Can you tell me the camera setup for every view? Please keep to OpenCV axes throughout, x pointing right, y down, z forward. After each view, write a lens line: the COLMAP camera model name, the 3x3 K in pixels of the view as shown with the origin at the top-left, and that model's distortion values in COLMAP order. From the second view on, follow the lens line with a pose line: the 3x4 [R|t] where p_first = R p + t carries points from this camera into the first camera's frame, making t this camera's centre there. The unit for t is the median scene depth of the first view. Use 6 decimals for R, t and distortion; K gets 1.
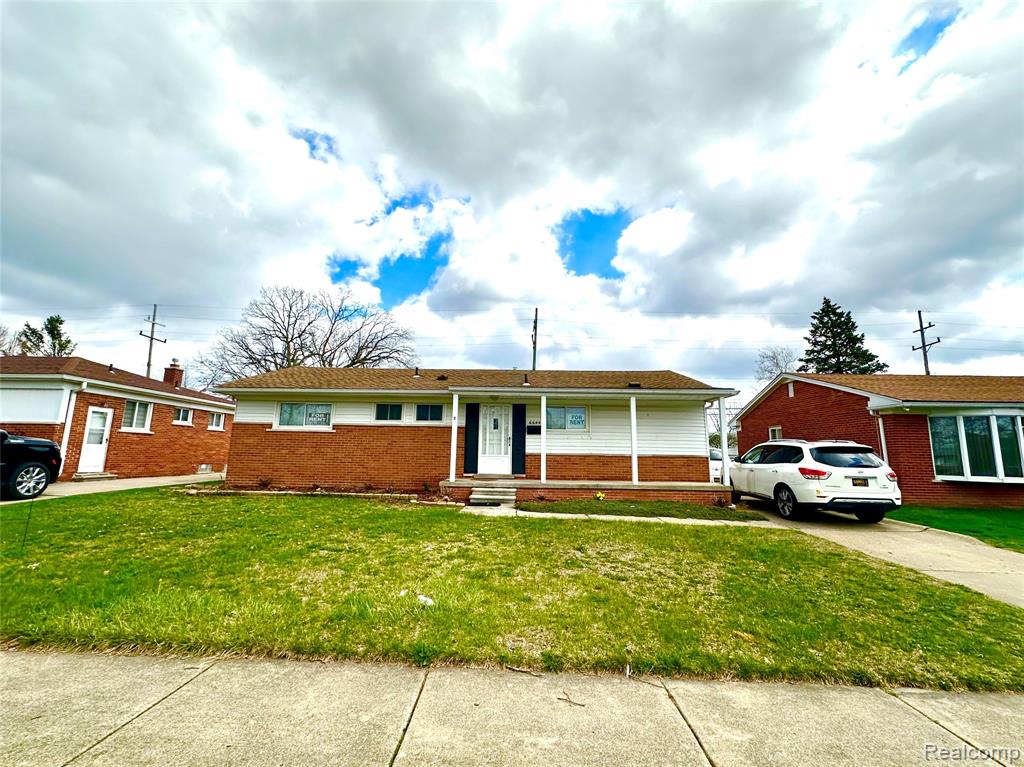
lens RADIAL K [[408.5, 0, 513.5], [0, 408.5, 381.9], [0, 0, 1]] dist [-0.002062, 0.000241]
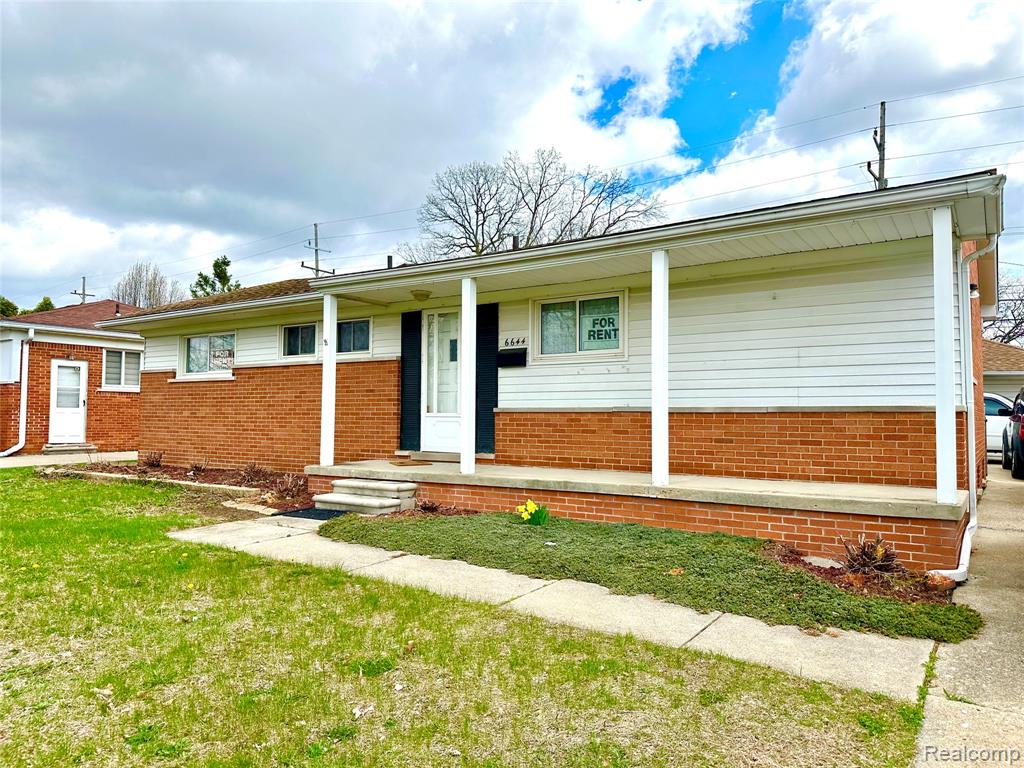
lens RADIAL K [[714.0, 0, 511.8], [0, 714.0, 385.8], [0, 0, 1]] dist [0.107786, 0.000801]
pose [[0.809977, -0.034730, -0.585432, 0.512408], [0.104686, 0.990774, 0.086064, 0.079642], [0.577042, -0.130996, 0.806141, 0.356301]]
